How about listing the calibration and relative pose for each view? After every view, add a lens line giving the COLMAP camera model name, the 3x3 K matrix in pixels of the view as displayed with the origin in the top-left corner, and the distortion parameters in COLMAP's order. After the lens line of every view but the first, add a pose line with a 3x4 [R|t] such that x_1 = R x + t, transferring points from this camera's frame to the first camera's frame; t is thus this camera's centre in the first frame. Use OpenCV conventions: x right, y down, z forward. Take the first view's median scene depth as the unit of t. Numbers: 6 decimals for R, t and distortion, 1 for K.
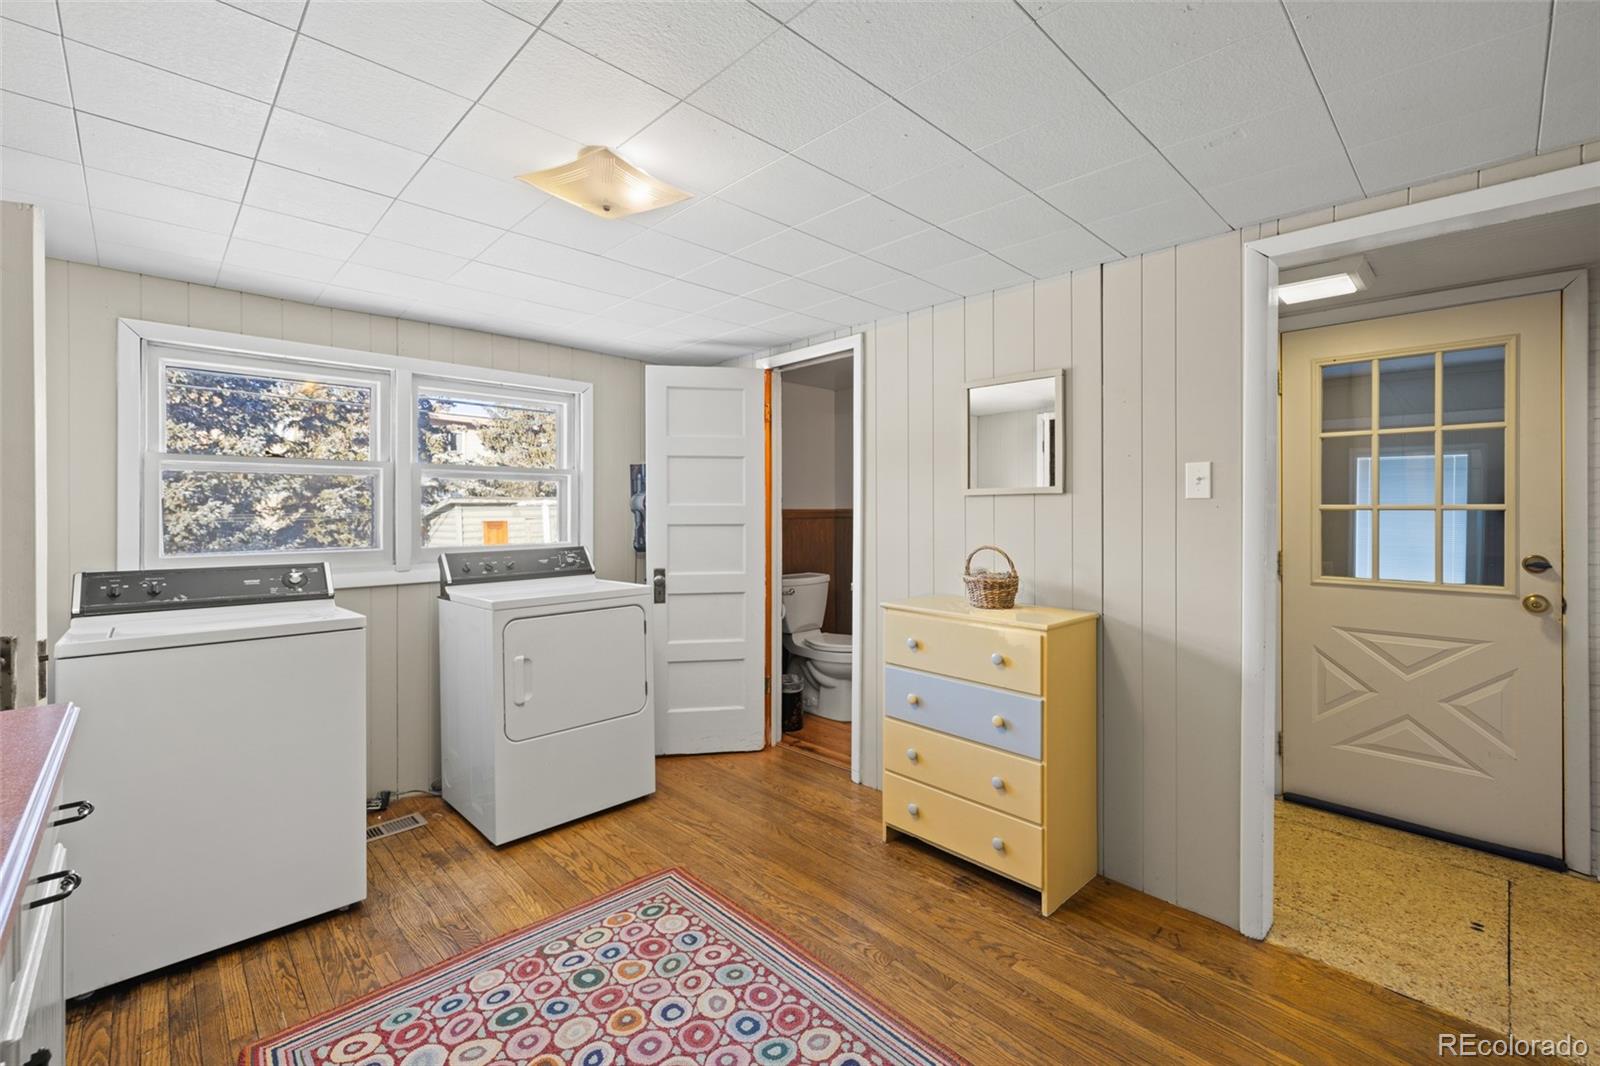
lens RADIAL K [[679.4, 0, 785.9], [0, 679.4, 510.2], [0, 0, 1]] dist [-0.000135, -0.000355]
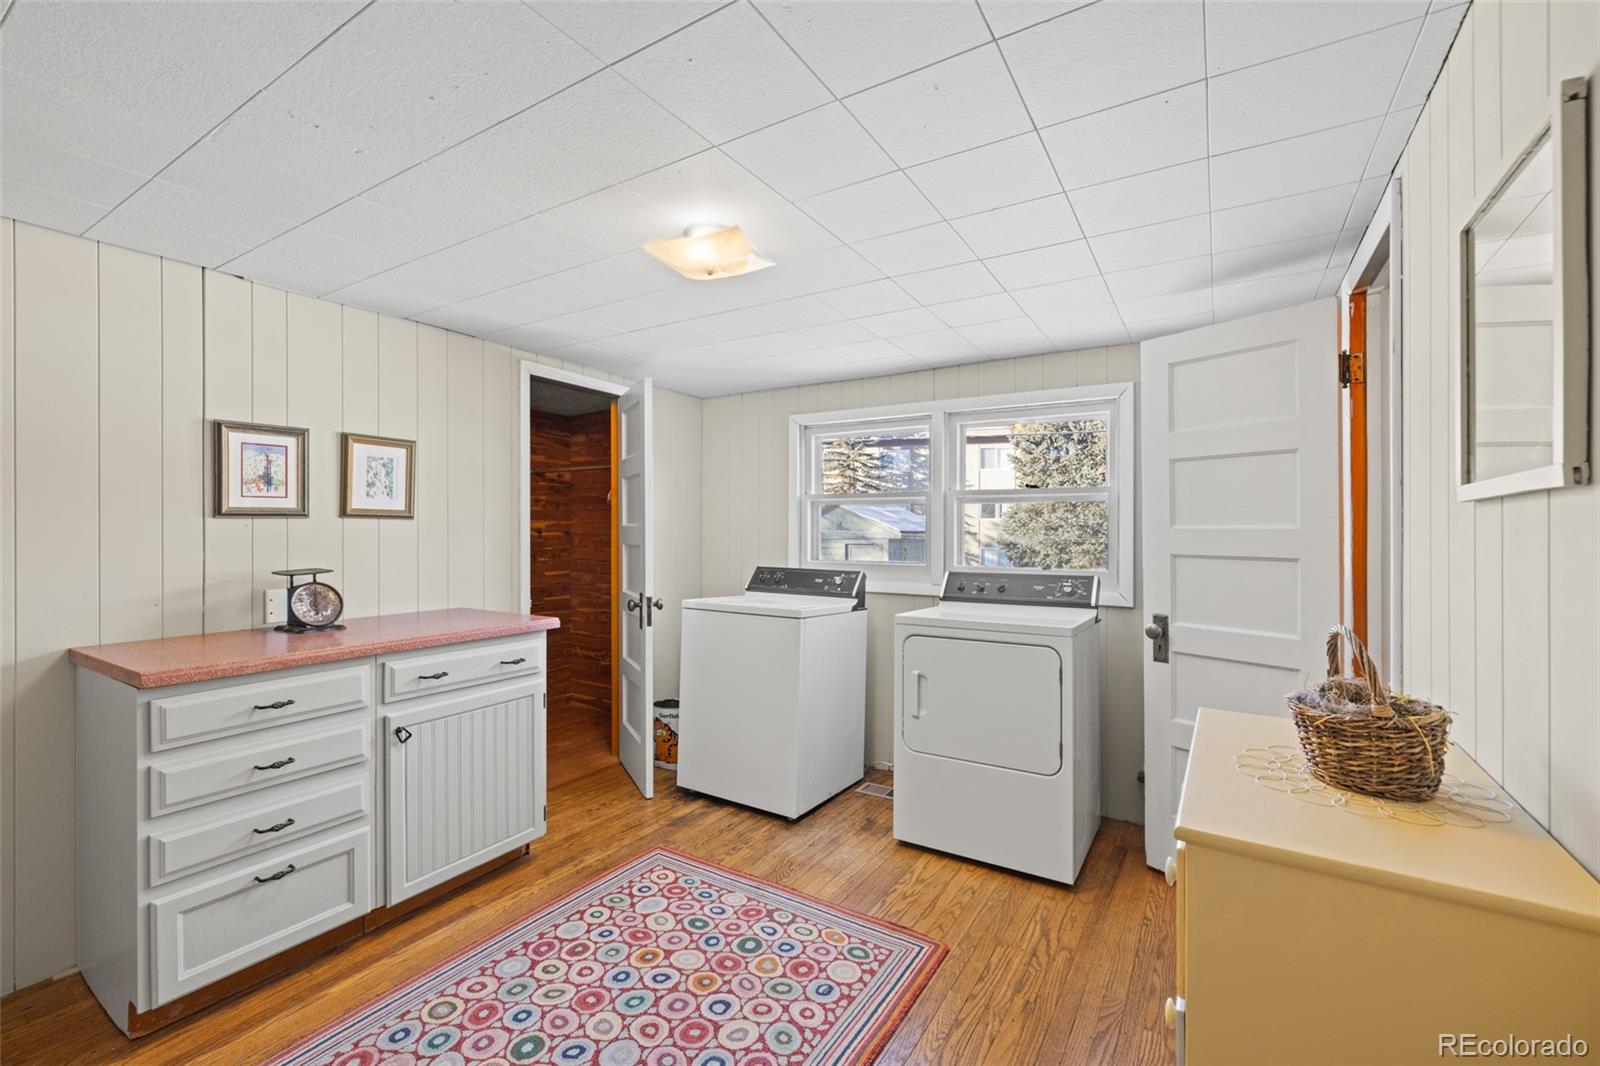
lens RADIAL K [[679.4, 0, 798.0], [0, 679.4, 529.1], [0, 0, 1]] dist [-0.000135, -0.000355]
pose [[0.243725, -0.000603, -0.969844, 0.735506], [-0.004774, 0.999987, -0.001821, -0.003608], [0.969833, 0.005074, 0.243719, 0.707931]]
